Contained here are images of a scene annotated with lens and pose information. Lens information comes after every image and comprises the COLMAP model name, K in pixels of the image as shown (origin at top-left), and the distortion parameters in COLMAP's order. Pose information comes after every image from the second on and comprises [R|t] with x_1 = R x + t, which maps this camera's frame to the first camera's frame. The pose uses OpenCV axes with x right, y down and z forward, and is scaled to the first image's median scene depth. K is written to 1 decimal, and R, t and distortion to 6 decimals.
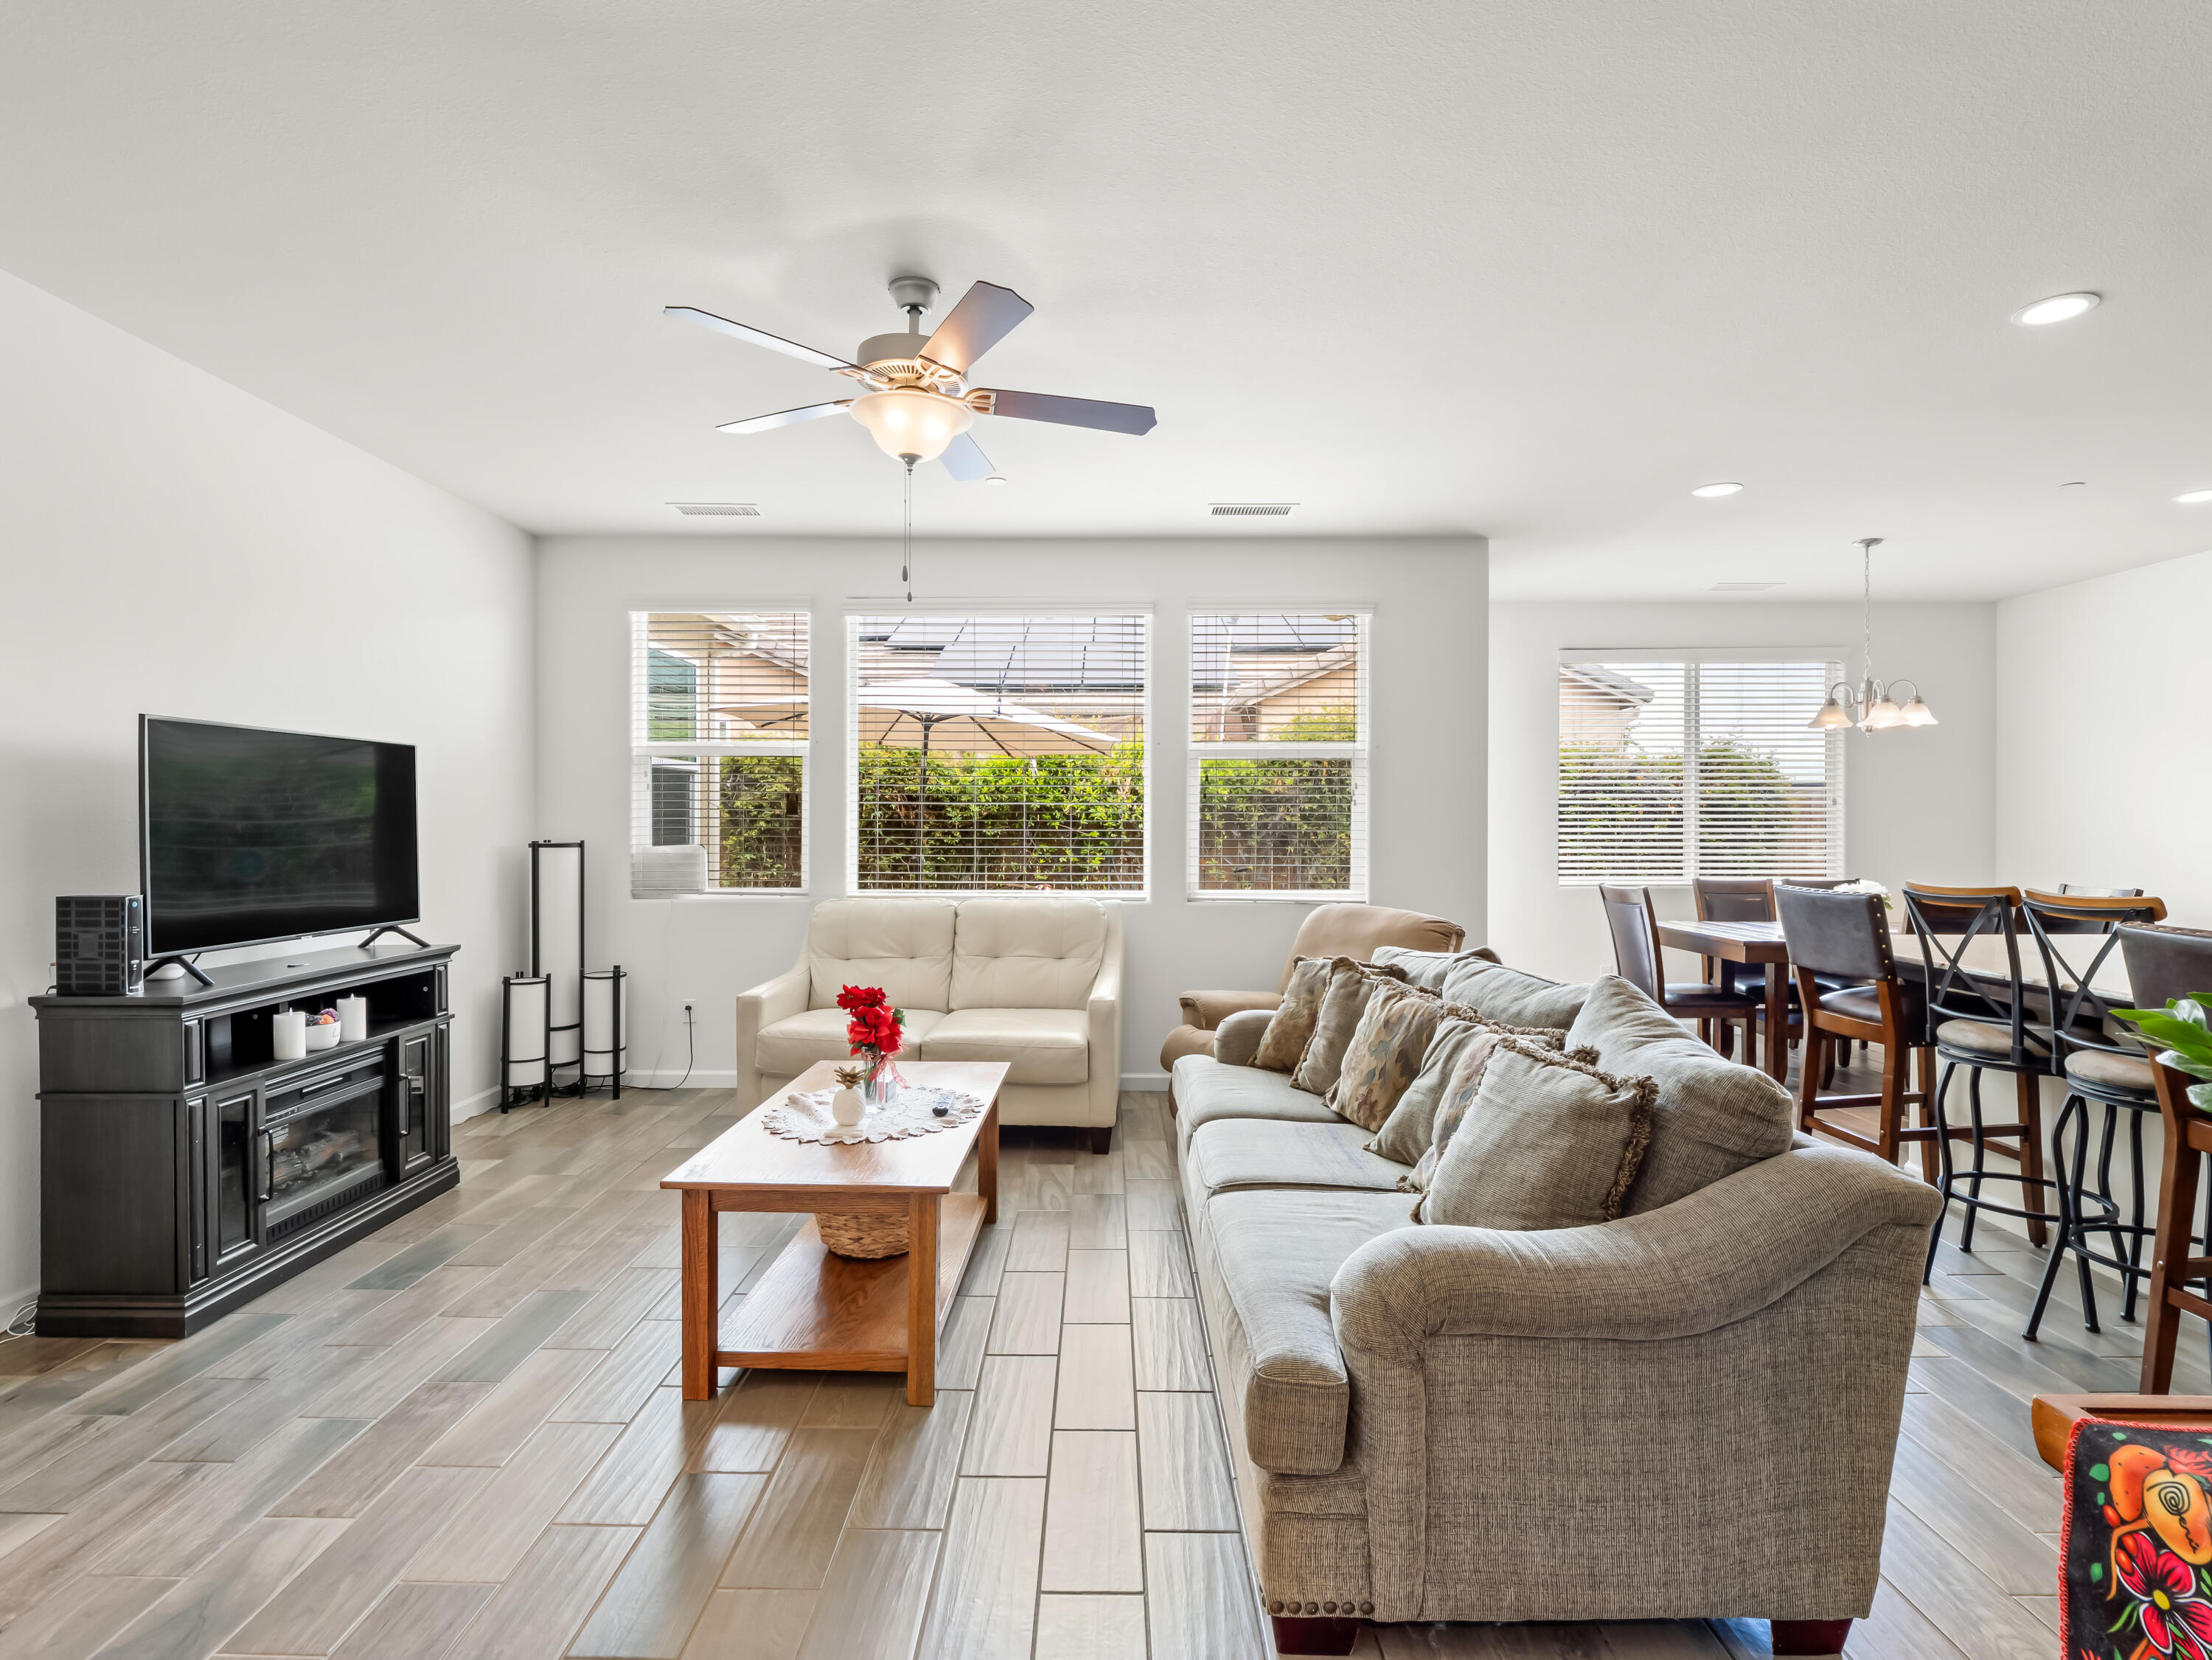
lens RADIAL K [[1090.6, 0, 1103.9], [0, 1090.6, 833.4], [0, 0, 1]] dist [-0.018676, 0.000623]
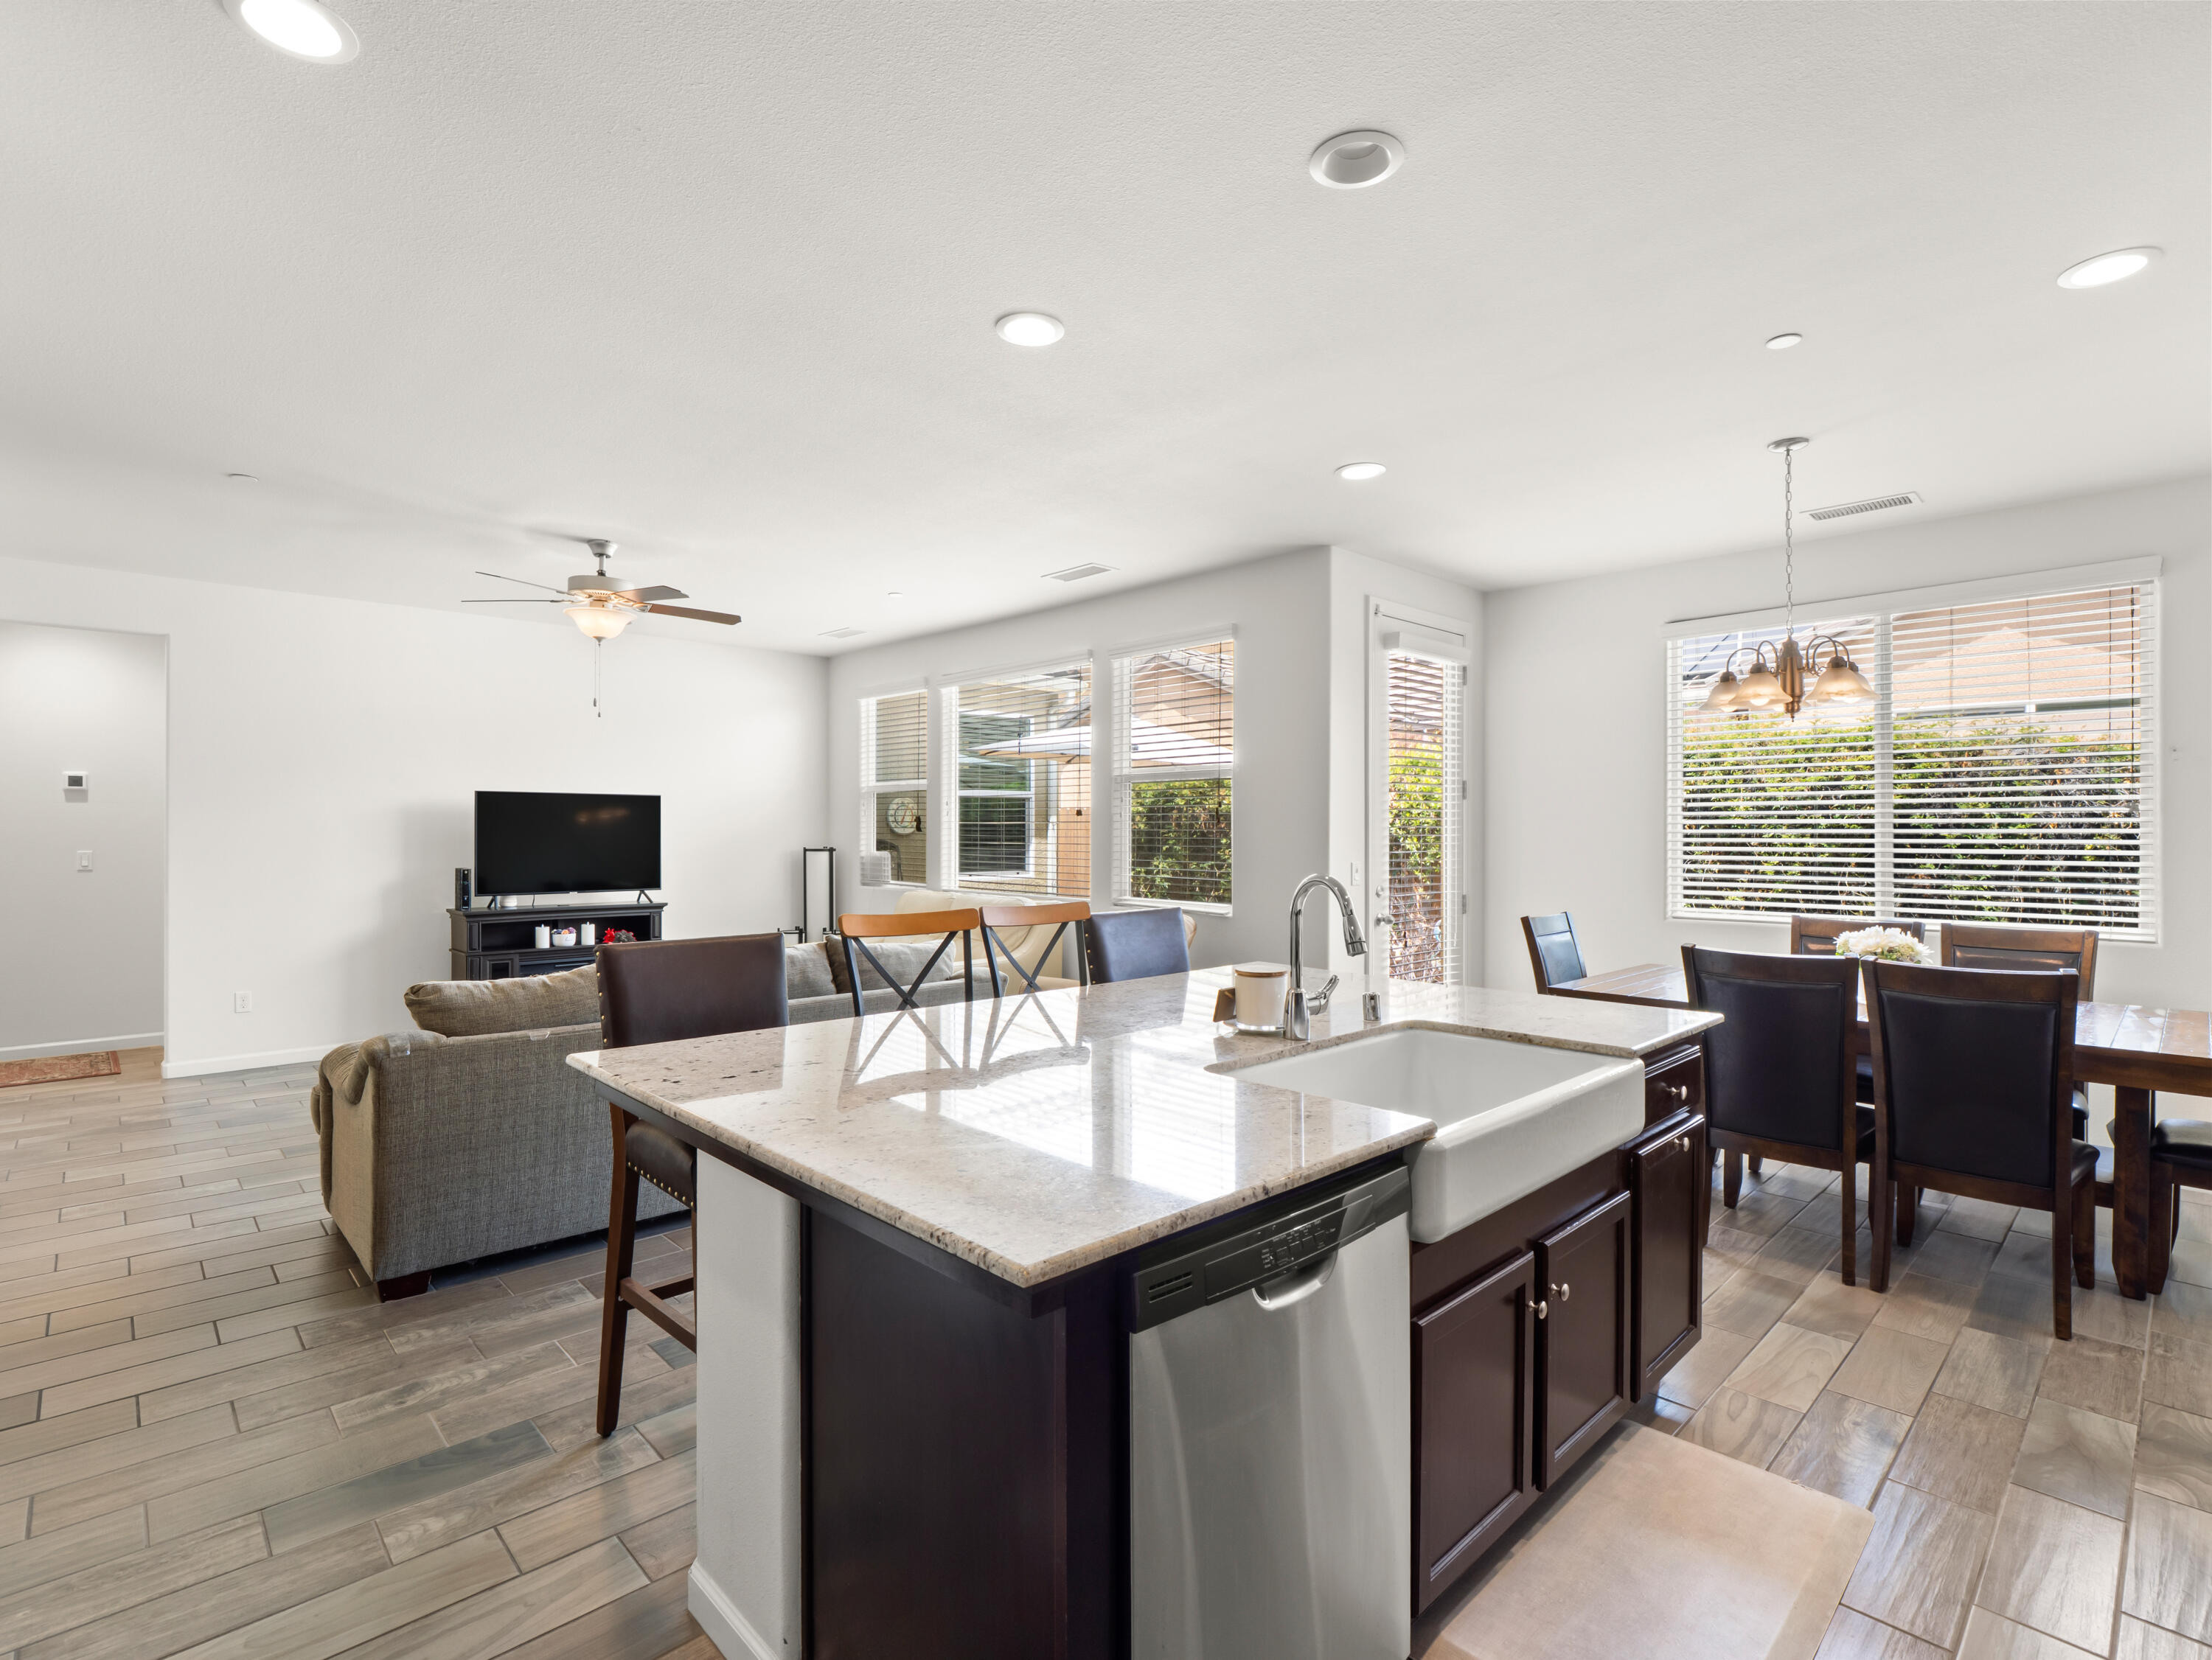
lens RADIAL K [[1070.0, 0, 1104.9], [0, 1070.0, 839.0], [0, 0, 1]] dist [-0.000165, -0.018330]
pose [[0.696033, 0.002704, -0.718005, 1.252477], [-0.005326, 0.999985, -0.001397, -0.007218], [0.717990, 0.004797, 0.696037, 0.265793]]
